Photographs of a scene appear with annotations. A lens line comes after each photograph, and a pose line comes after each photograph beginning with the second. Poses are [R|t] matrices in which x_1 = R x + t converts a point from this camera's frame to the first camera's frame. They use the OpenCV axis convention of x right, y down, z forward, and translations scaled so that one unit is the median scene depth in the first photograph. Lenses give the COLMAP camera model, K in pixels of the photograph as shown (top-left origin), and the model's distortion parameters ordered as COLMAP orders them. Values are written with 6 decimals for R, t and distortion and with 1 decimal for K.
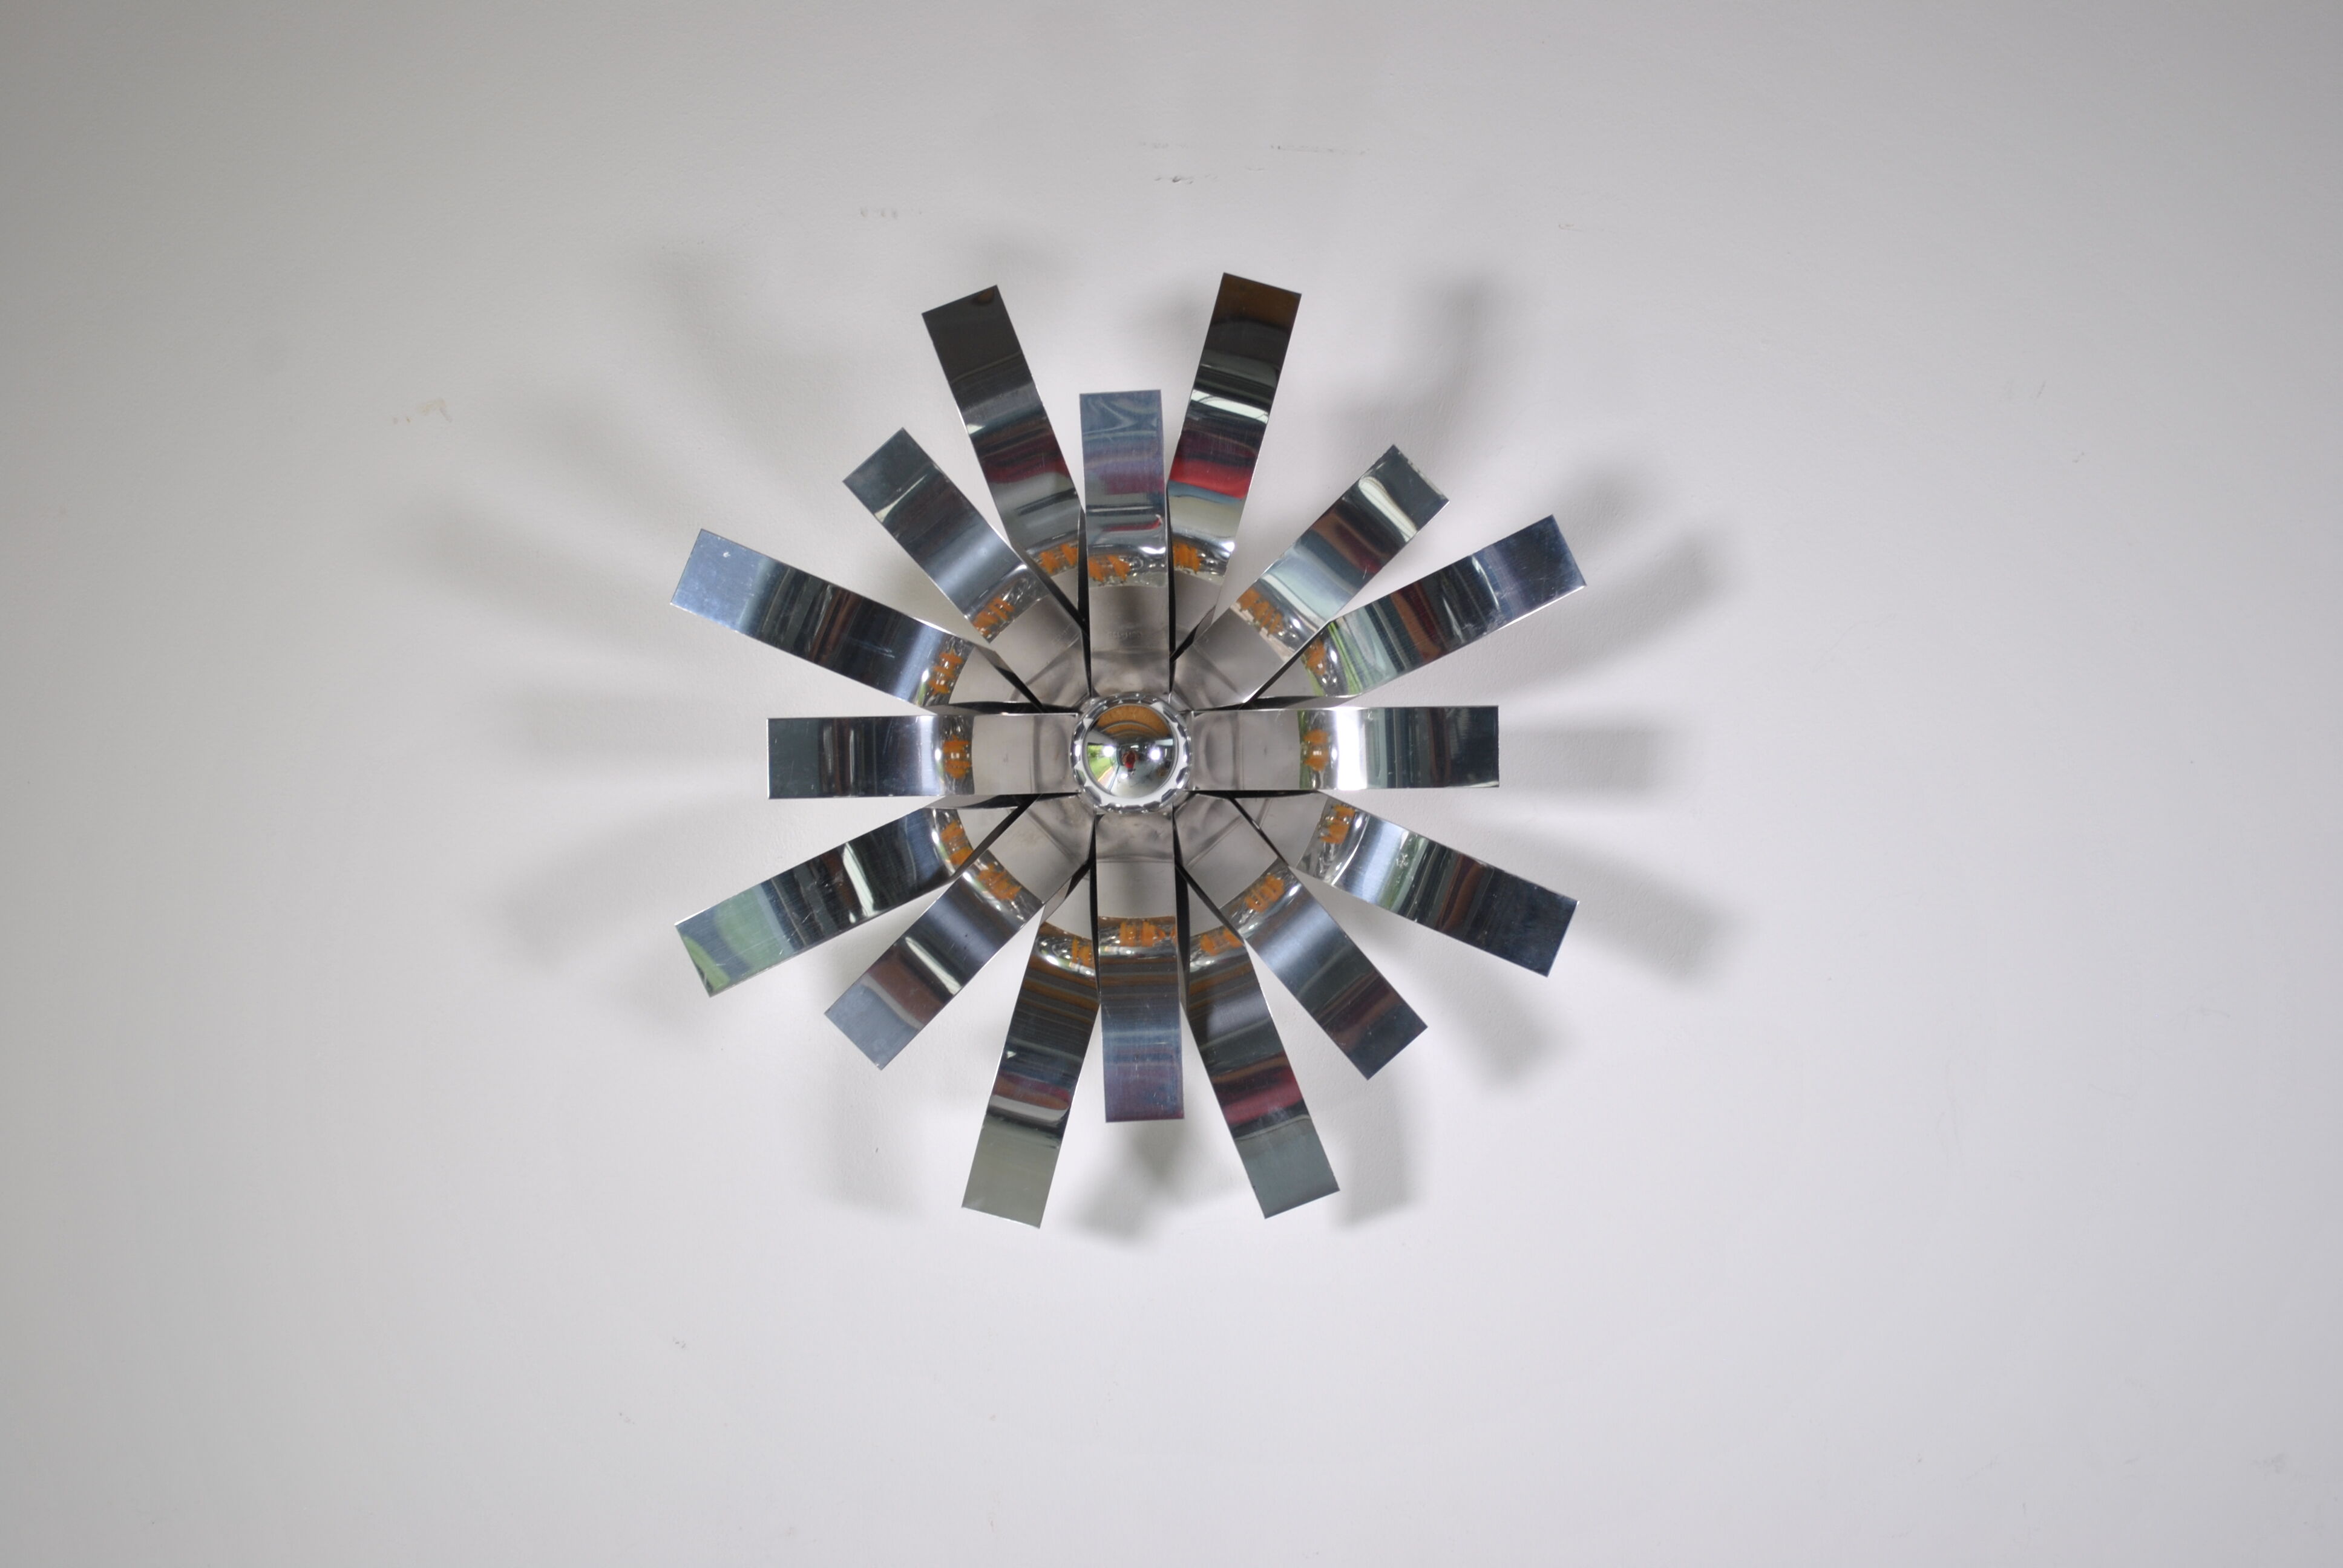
lens RADIAL K [[4025.1, 0, 1171.5], [0, 4025.1, 784.0], [0, 0, 1]] dist [-0.026524, -0.080271]
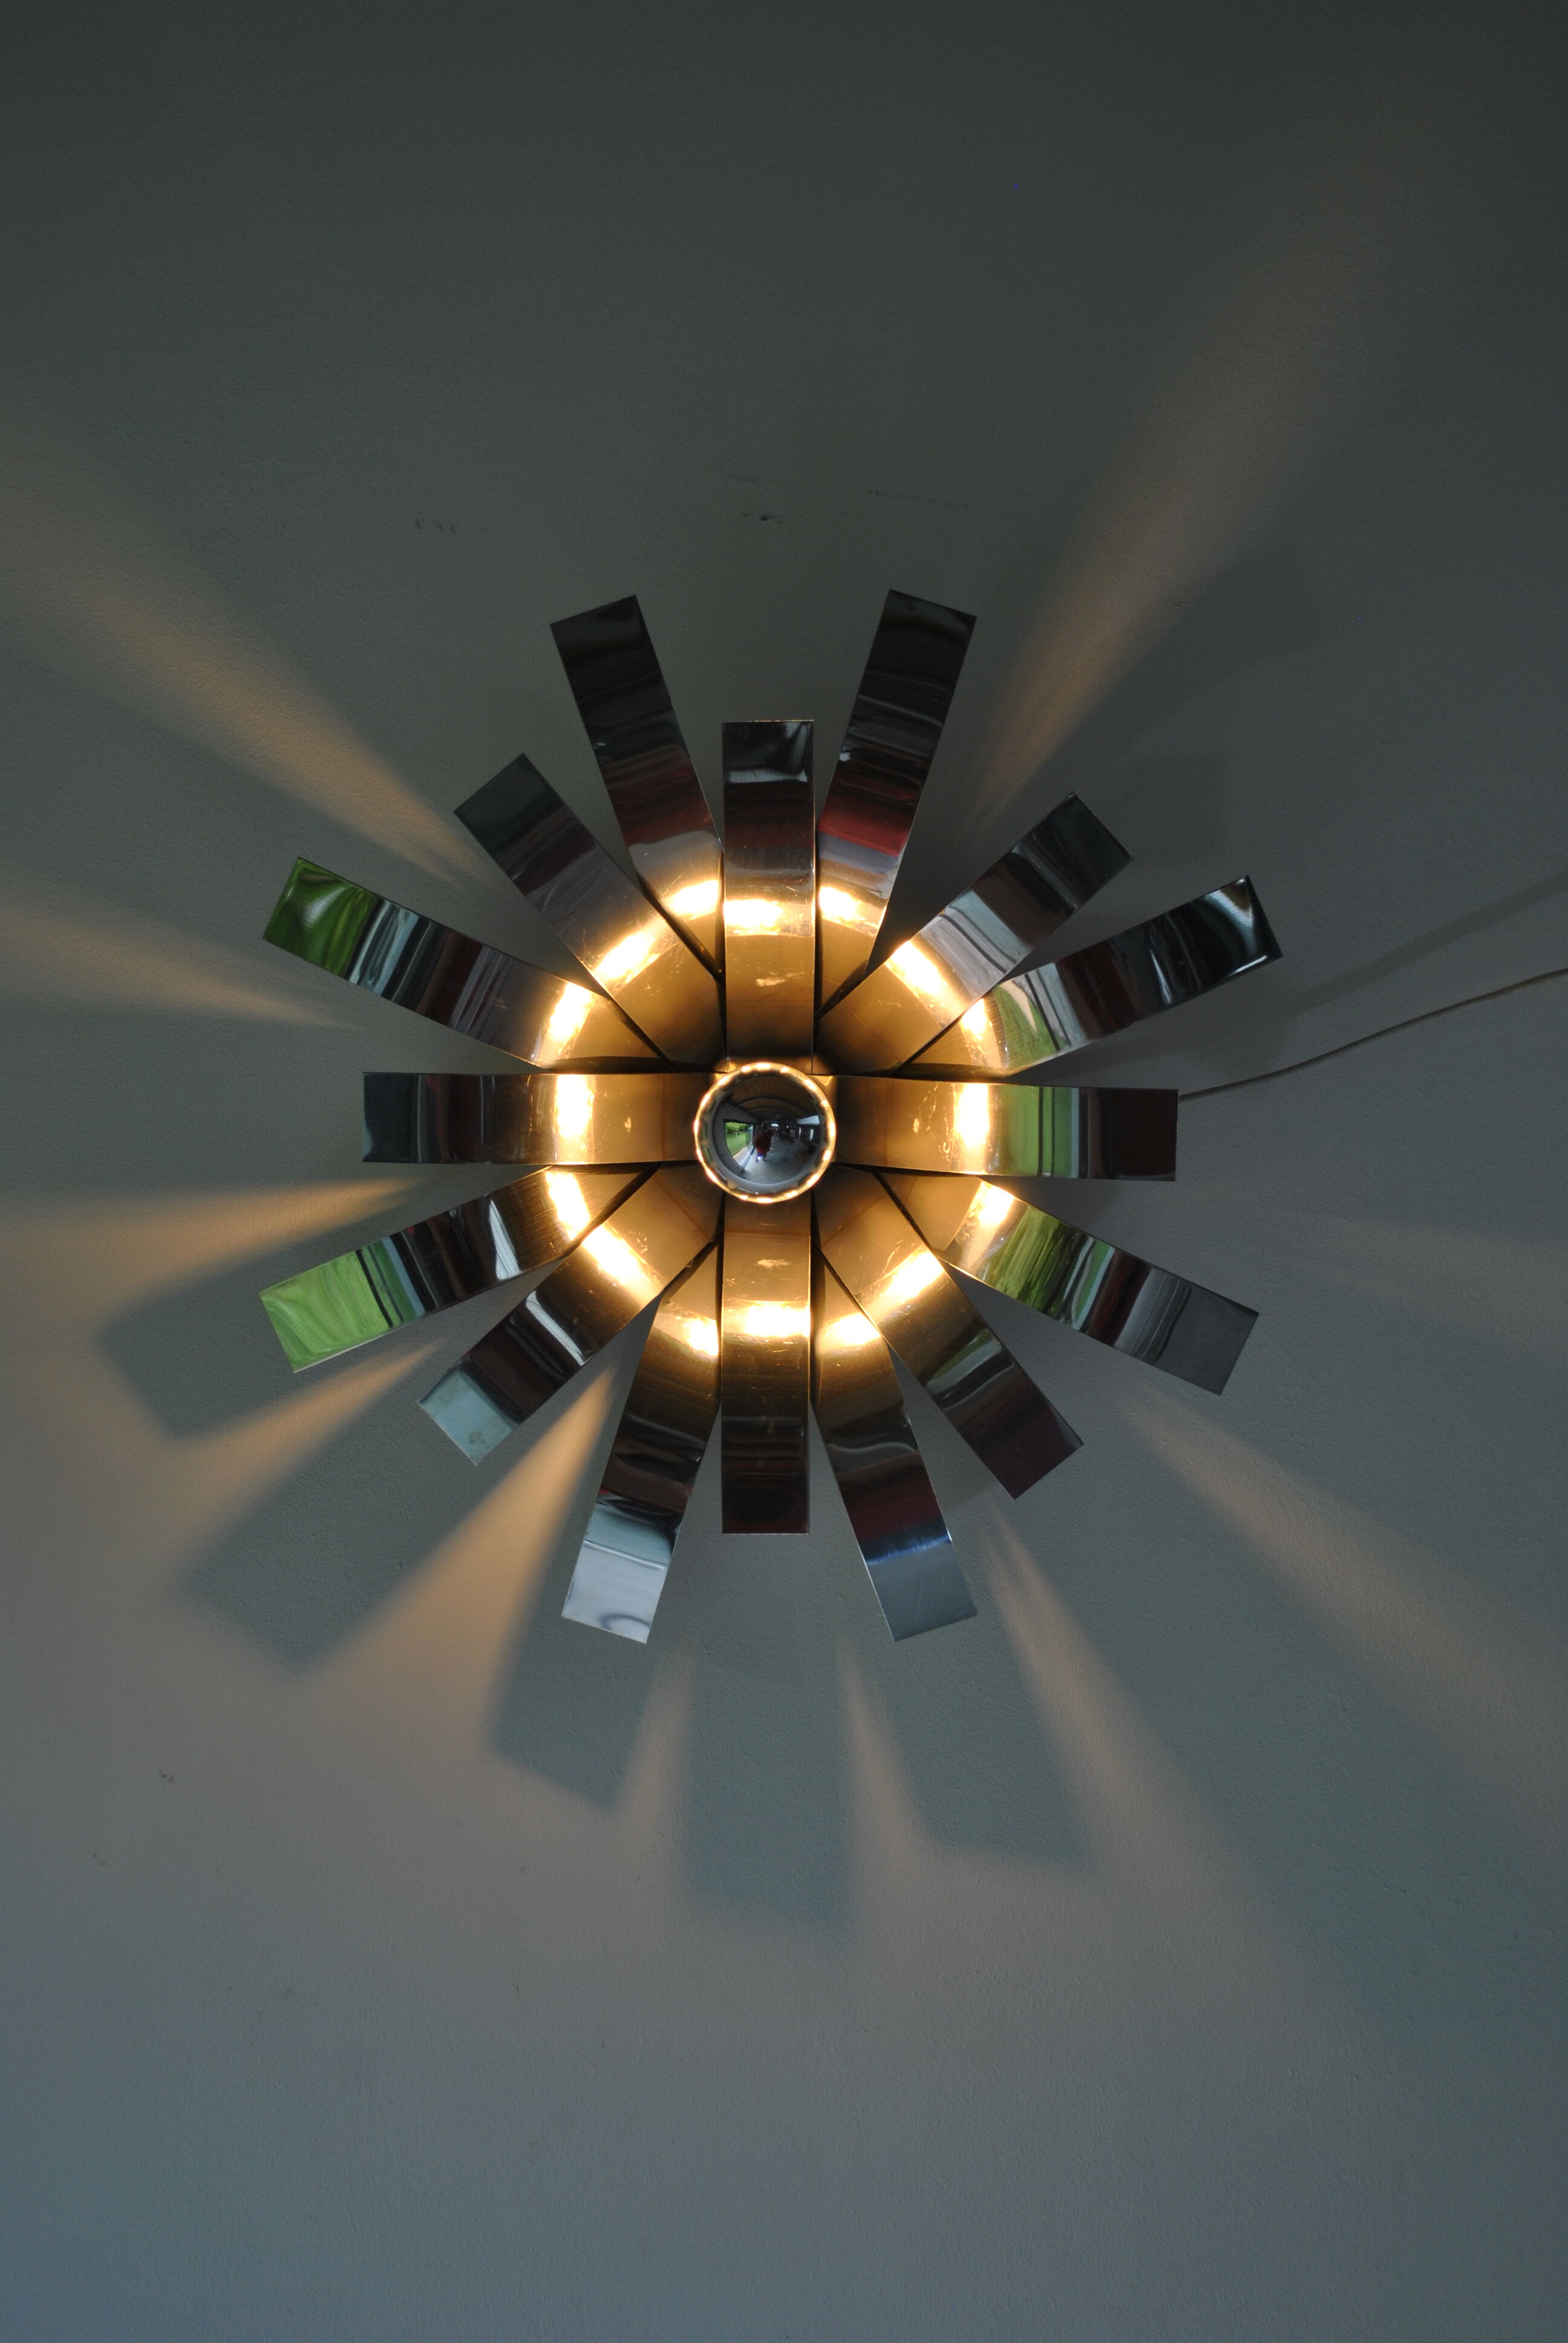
lens RADIAL K [[3469.2, 0, 784.0], [0, 3469.2, 1171.5], [0, 0, 1]] dist [0.007793, 0.004000]
pose [[0.999261, 0.038248, -0.003931, -0.002393], [-0.038235, 0.999263, 0.003497, -0.000490], [0.004062, -0.003344, 0.999986, 0.227299]]
